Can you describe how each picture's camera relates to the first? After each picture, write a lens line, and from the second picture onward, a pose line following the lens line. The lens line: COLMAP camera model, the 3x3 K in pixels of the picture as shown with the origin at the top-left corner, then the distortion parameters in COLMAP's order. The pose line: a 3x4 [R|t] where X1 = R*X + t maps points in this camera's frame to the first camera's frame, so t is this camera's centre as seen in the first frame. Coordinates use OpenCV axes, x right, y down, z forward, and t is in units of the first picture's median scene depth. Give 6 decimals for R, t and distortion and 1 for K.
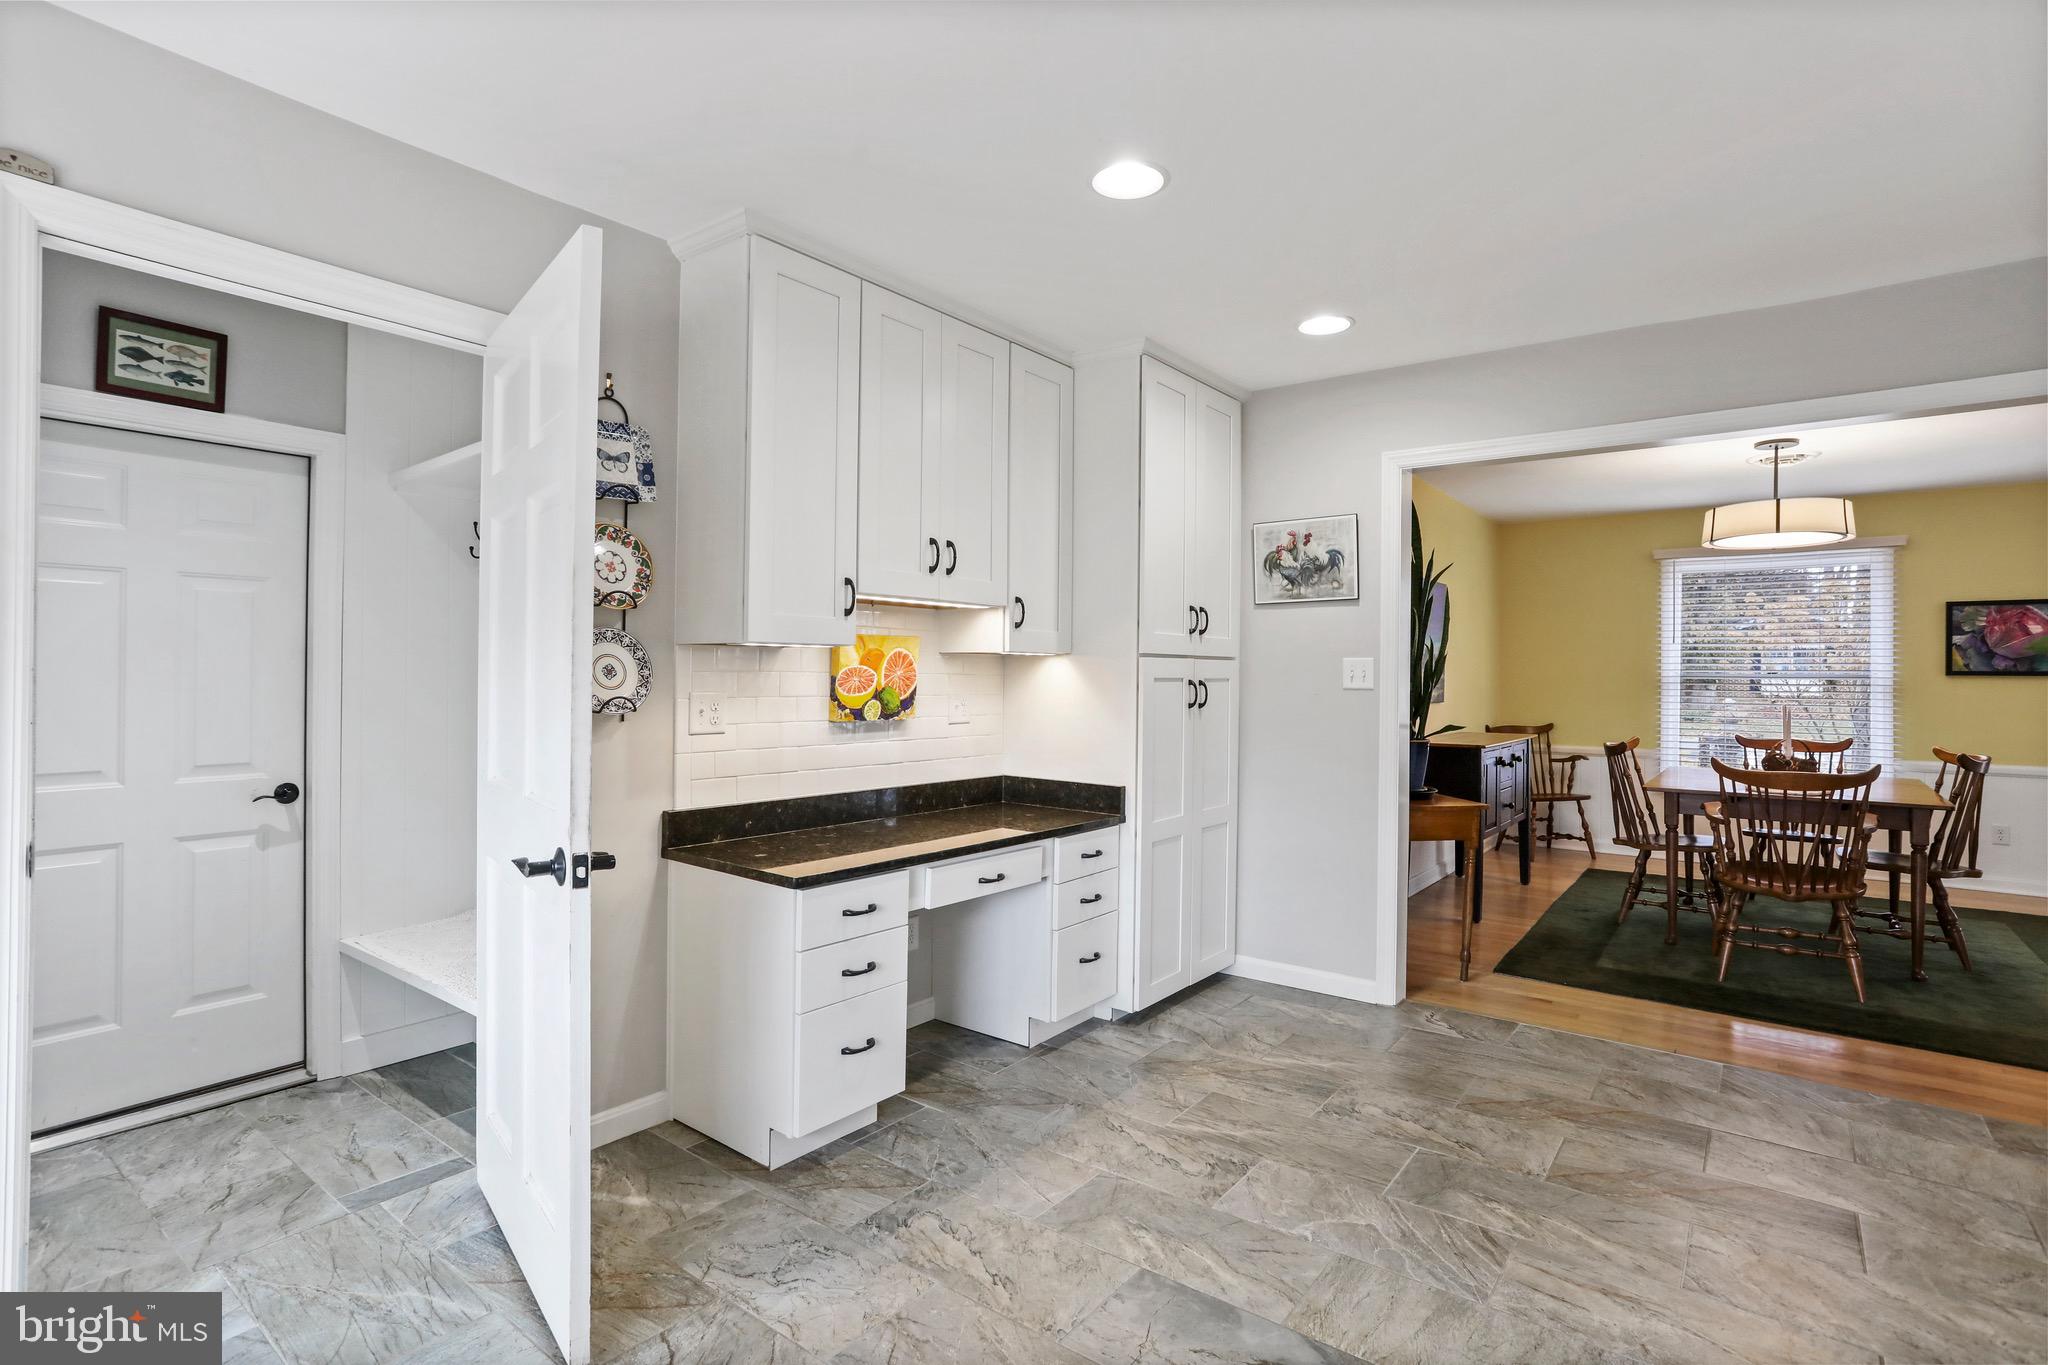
lens RADIAL K [[994.7, 0, 1011.1], [0, 994.7, 667.7], [0, 0, 1]] dist [-0.052968, 0.024098]
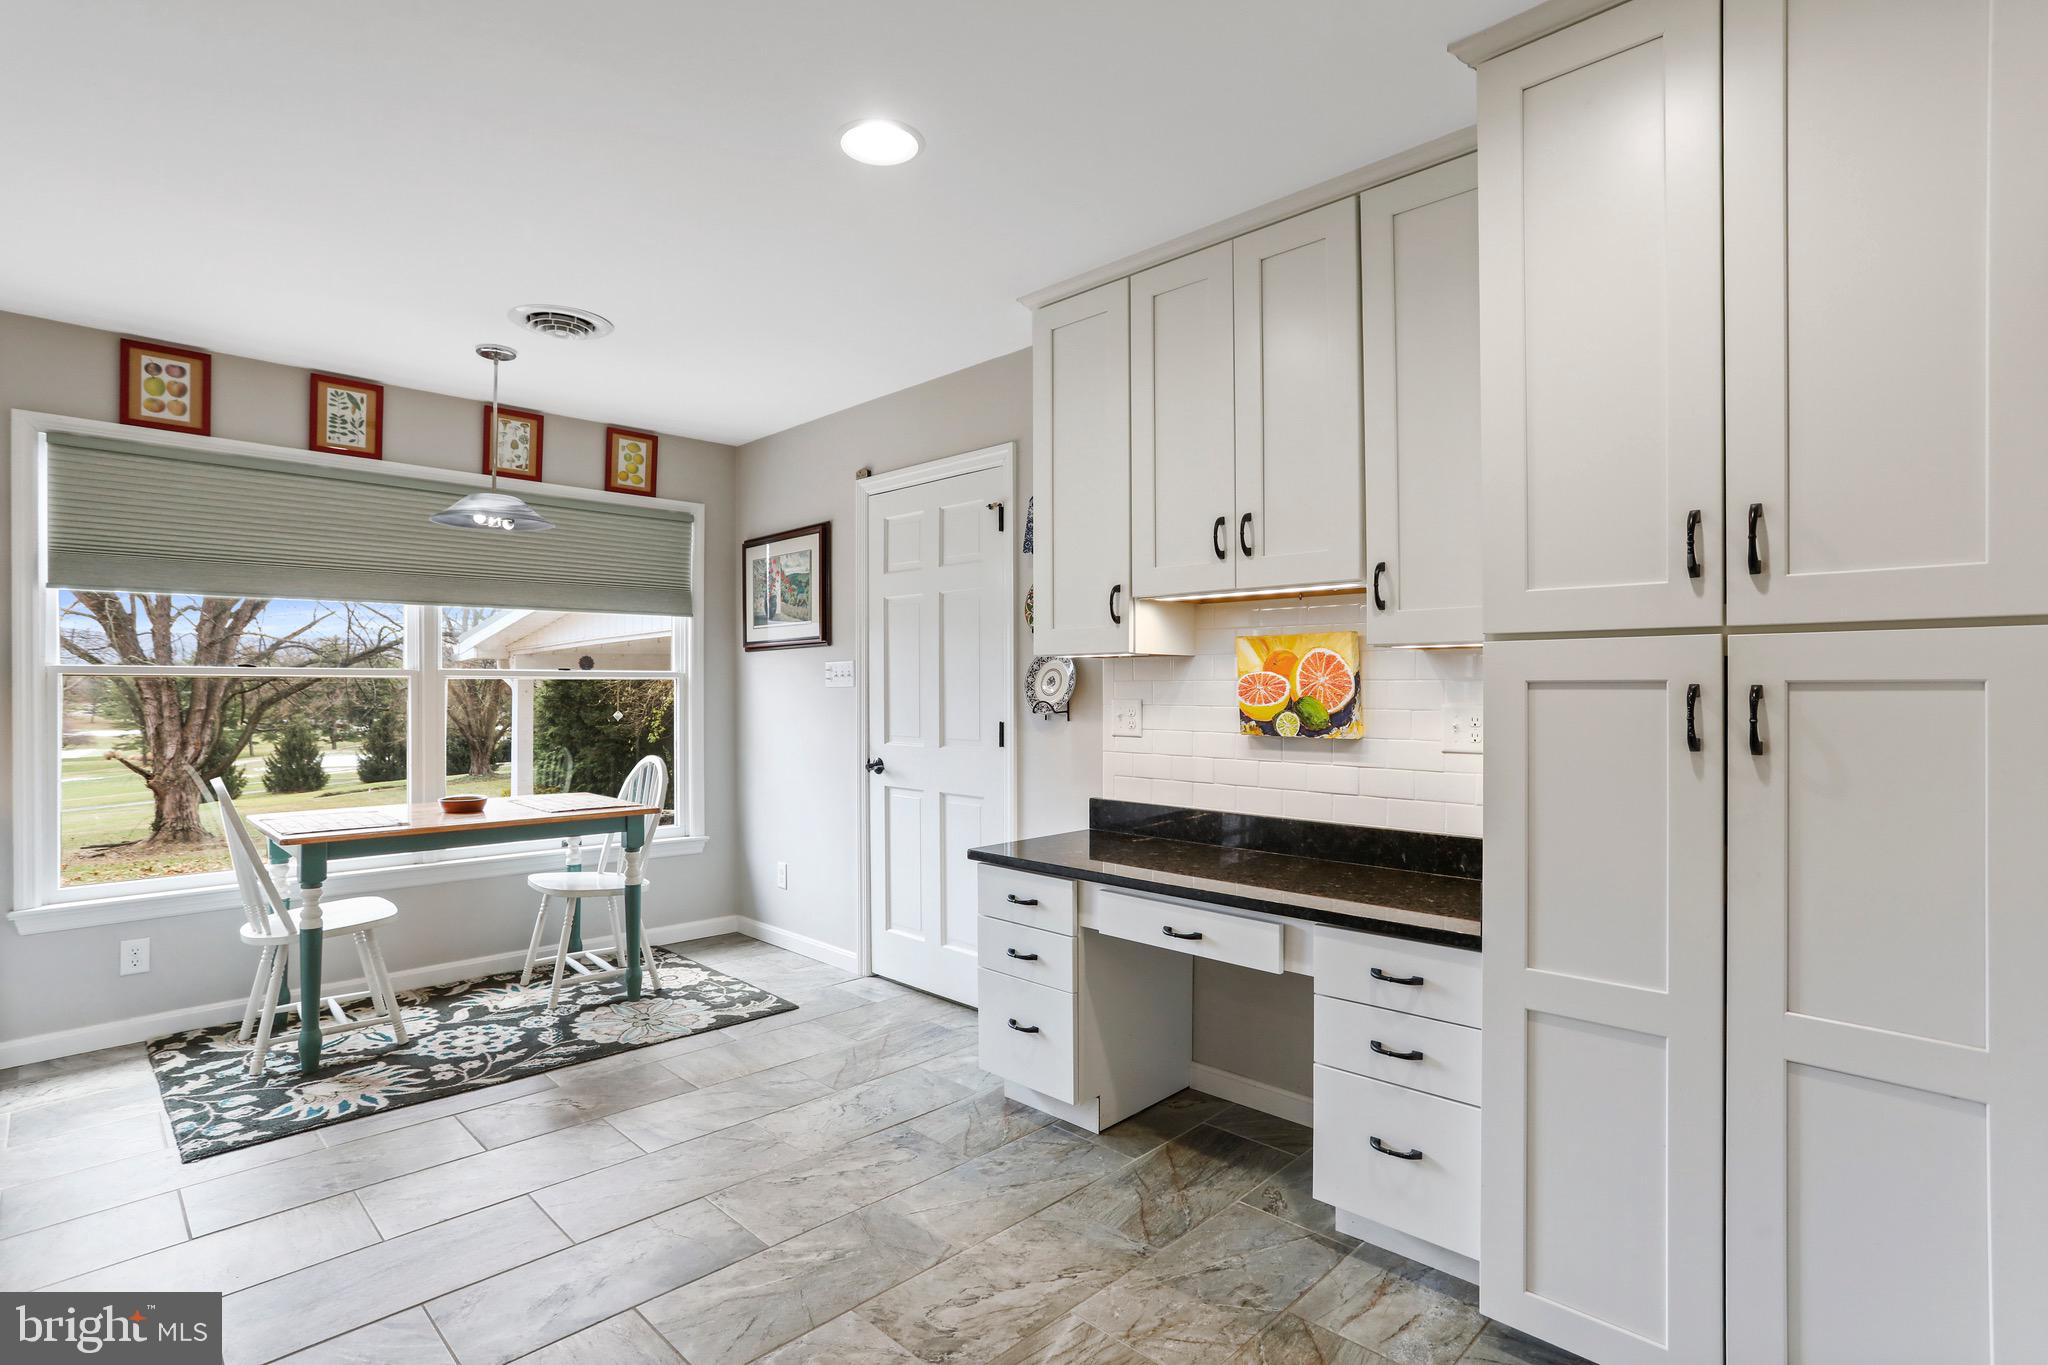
lens RADIAL K [[994.7, 0, 1025.0], [0, 994.7, 690.2], [0, 0, 1]] dist [-0.052968, 0.024098]
pose [[-0.109625, -0.004420, -0.993963, 0.743549], [0.006126, 0.999968, -0.005123, 0.017546], [0.993954, -0.006651, -0.109595, 0.903461]]
